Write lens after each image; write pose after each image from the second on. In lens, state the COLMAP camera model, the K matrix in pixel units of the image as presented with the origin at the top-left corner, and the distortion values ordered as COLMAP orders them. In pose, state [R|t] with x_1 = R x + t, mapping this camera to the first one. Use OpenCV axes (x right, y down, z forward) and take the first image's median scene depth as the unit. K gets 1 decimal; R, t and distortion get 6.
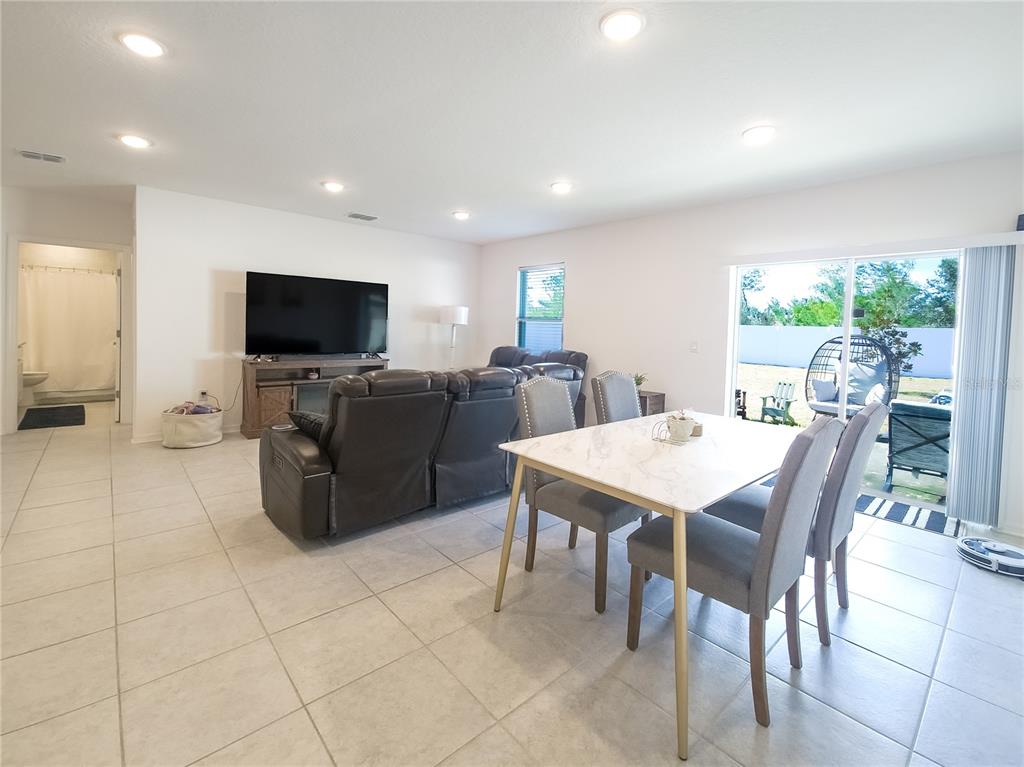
lens RADIAL K [[452.7, 0, 500.7], [0, 452.7, 350.2], [0, 0, 1]] dist [0.000302, -0.000693]
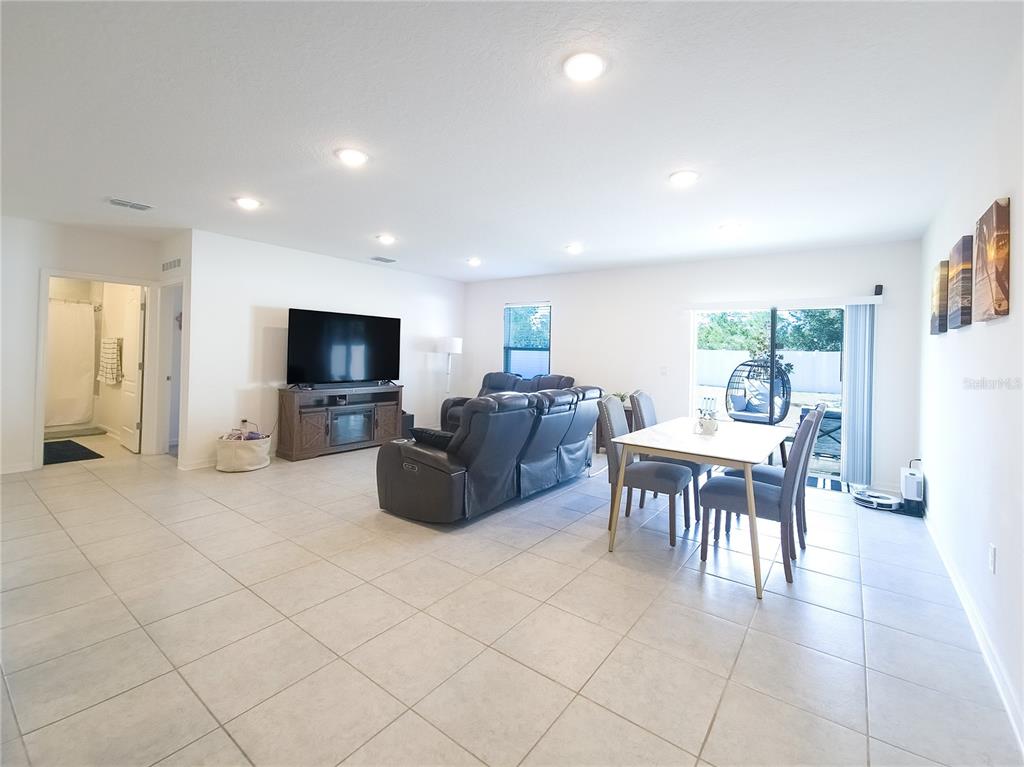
lens RADIAL K [[448.5, 0, 506.6], [0, 448.5, 361.0], [0, 0, 1]] dist [0.003128, 0.000138]
pose [[0.979923, -0.009886, 0.199132, -0.273082], [0.015361, 0.999545, -0.025970, -0.009933], [-0.198785, 0.028508, 0.979628, -0.175715]]
